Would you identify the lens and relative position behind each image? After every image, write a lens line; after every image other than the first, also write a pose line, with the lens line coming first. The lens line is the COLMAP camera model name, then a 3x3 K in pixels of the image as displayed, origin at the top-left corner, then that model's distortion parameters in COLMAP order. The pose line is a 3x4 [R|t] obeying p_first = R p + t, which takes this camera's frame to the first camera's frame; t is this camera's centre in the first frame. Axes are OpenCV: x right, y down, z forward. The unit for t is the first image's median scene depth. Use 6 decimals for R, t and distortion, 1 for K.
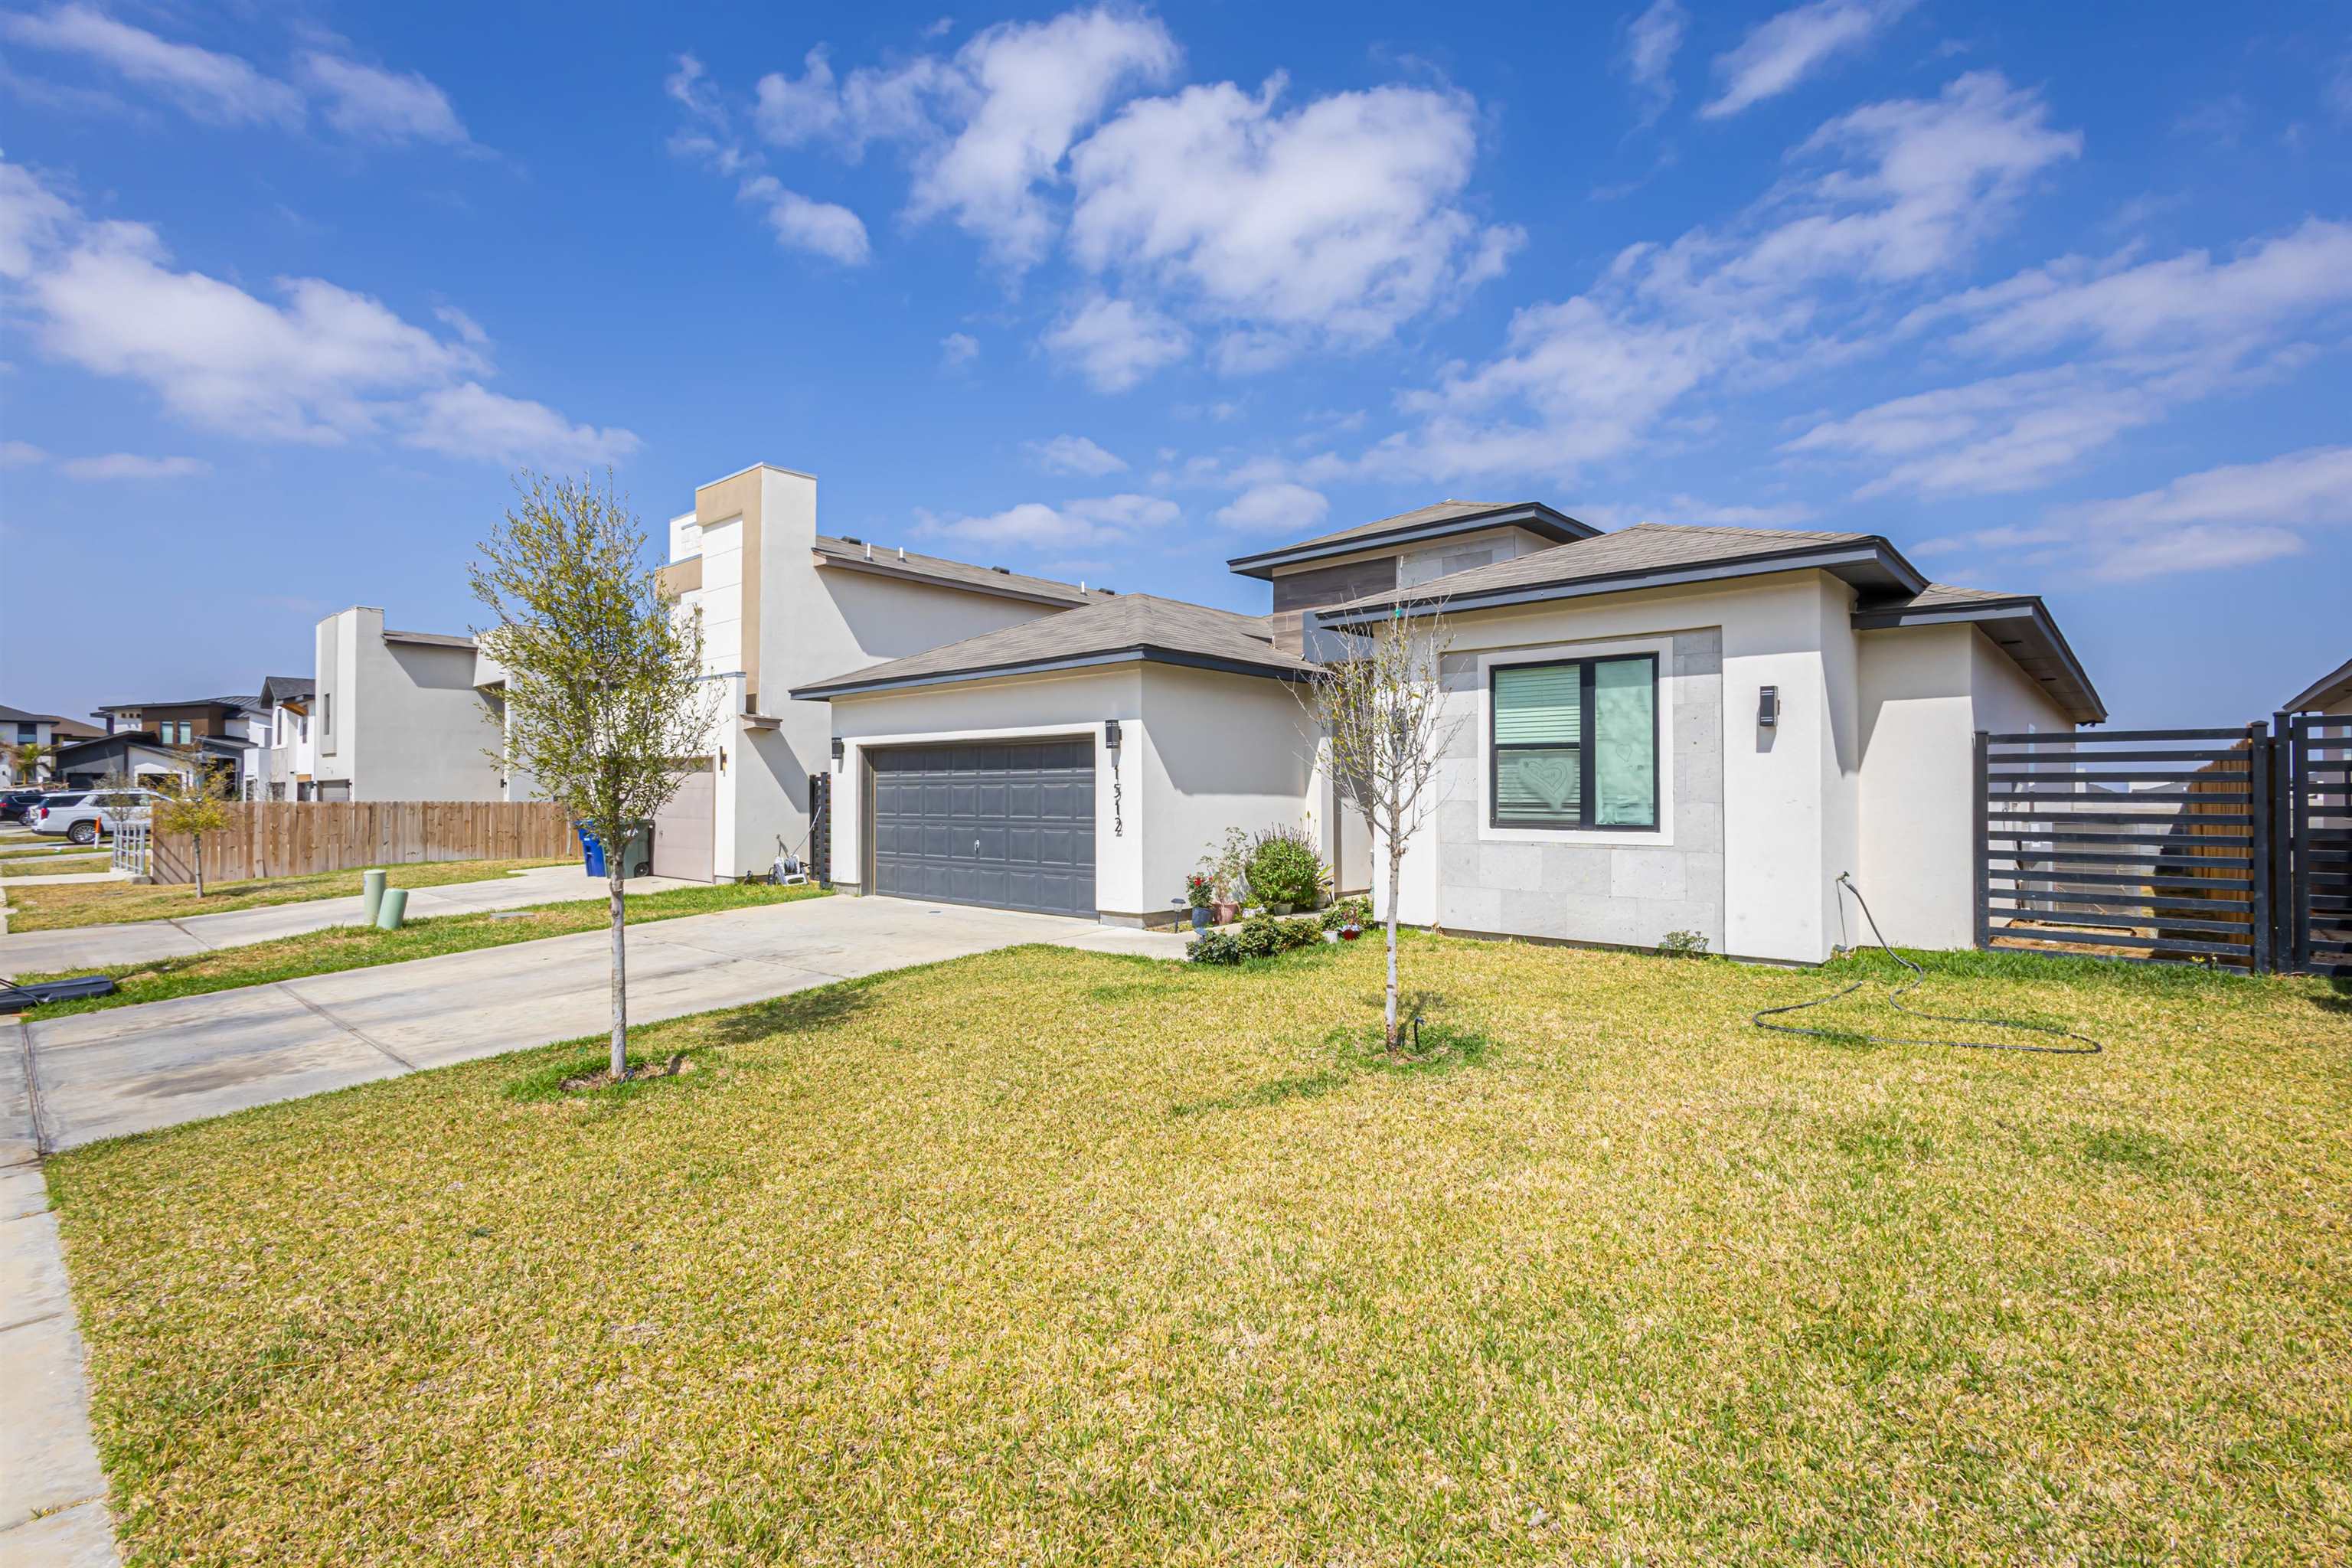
lens RADIAL K [[1072.5, 0, 1243.1], [0, 1072.5, 791.8], [0, 0, 1]] dist [0.014097, -0.003799]
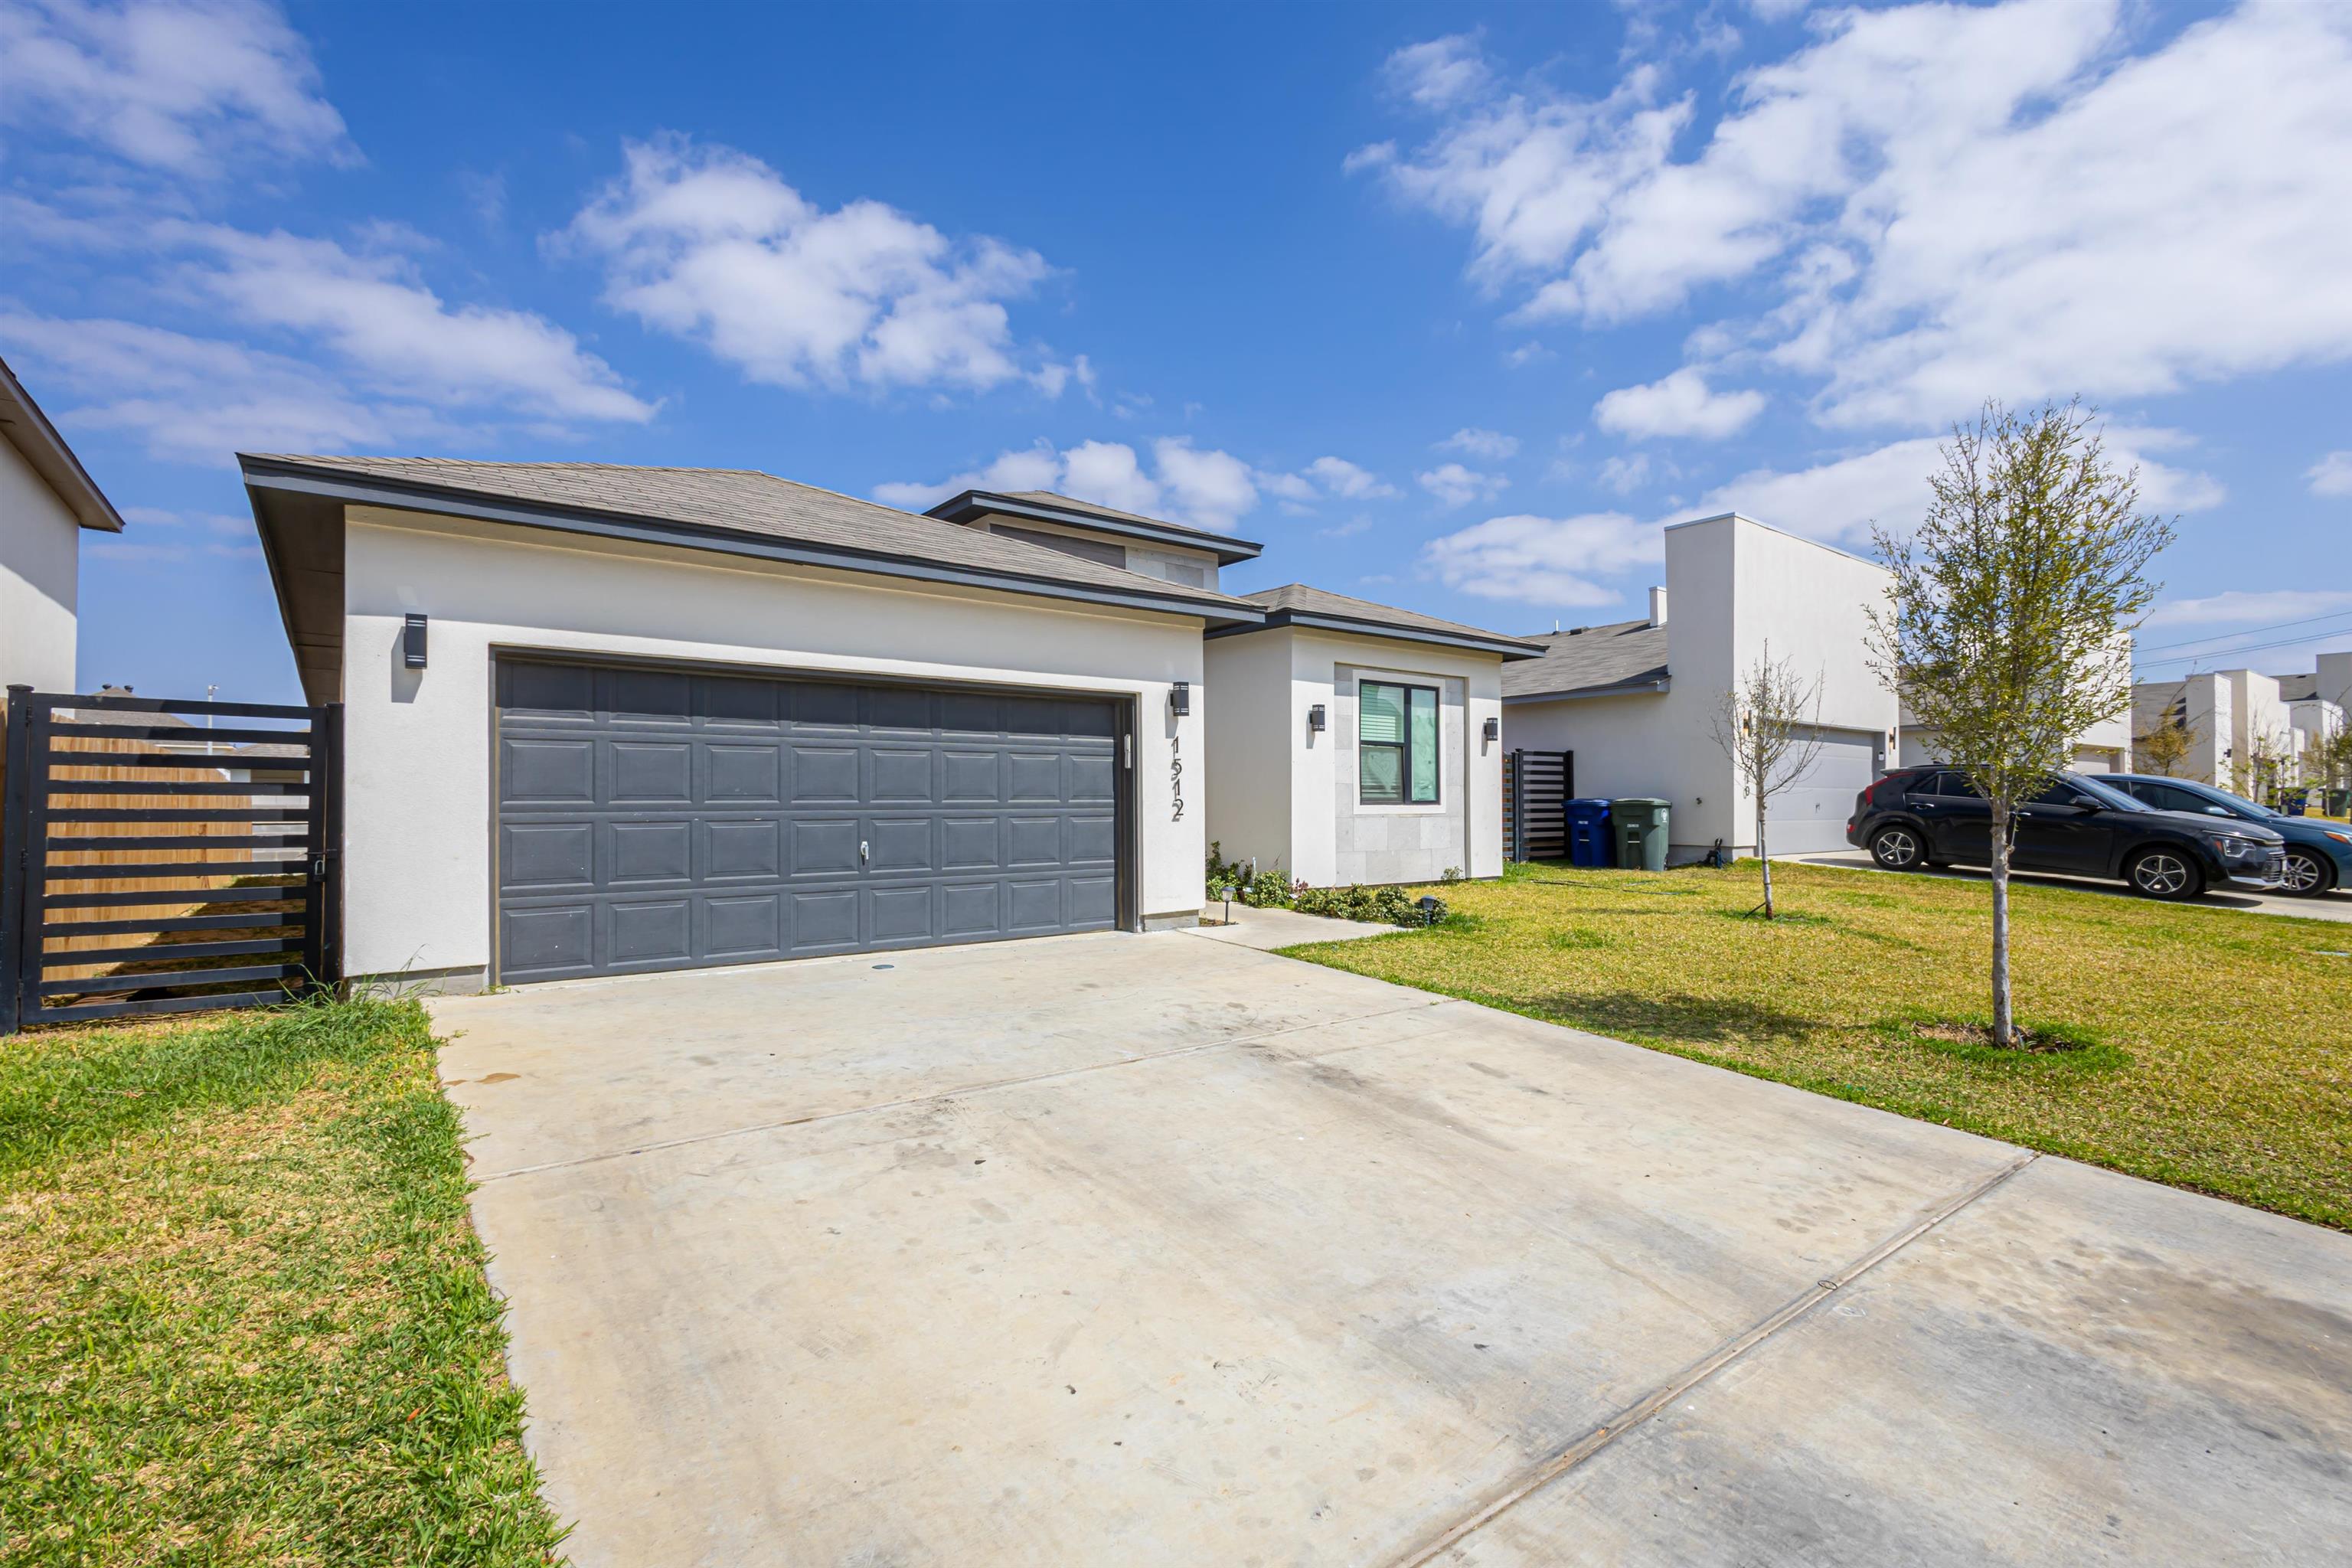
lens RADIAL K [[1072.5, 0, 1185.6], [0, 1072.5, 796.1], [0, 0, 1]] dist [0.014097, -0.003799]
pose [[0.202114, 0.000635, 0.979362, -0.938894], [-0.006299, 0.999980, 0.000652, 0.020667], [-0.979342, -0.006301, 0.202114, 0.824580]]
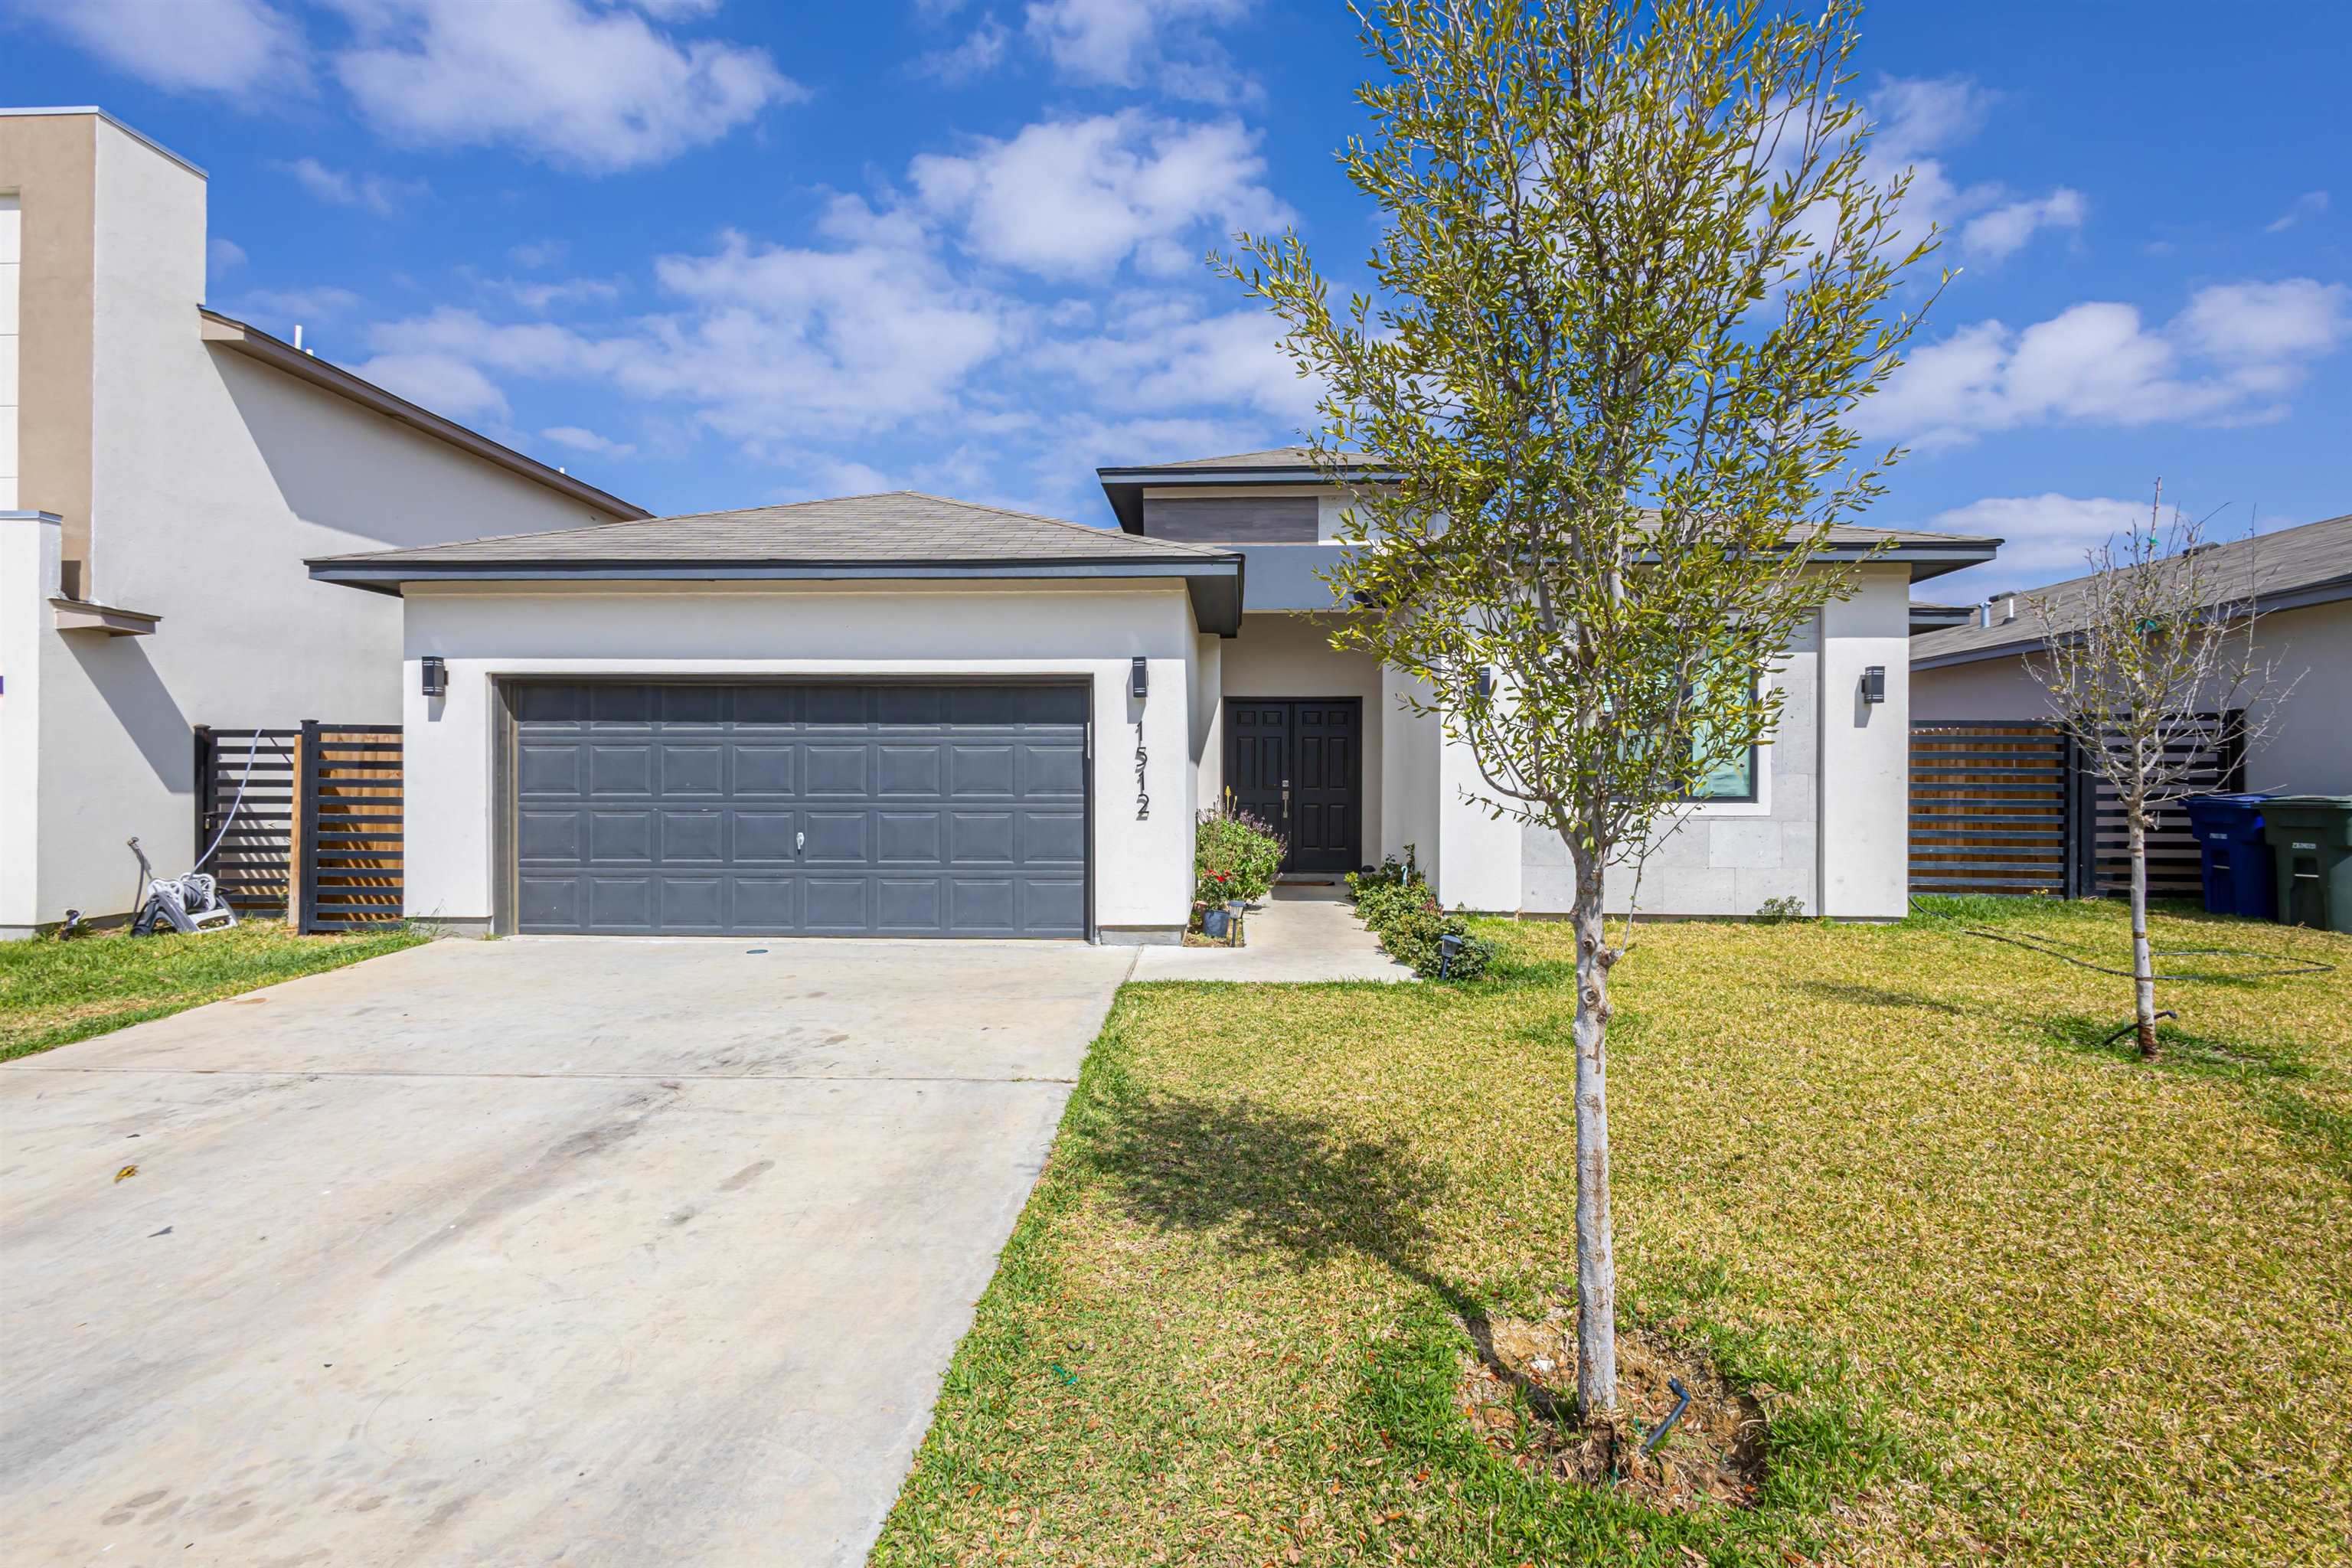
lens RADIAL K [[1072.5, 0, 1162.2], [0, 1072.5, 768.7], [0, 0, 1]] dist [0.014097, -0.003799]
pose [[0.789172, 0.005552, 0.614147, -0.550818], [-0.005640, 0.999982, -0.001792, 0.007730], [-0.614146, -0.002050, 0.789190, 0.421660]]
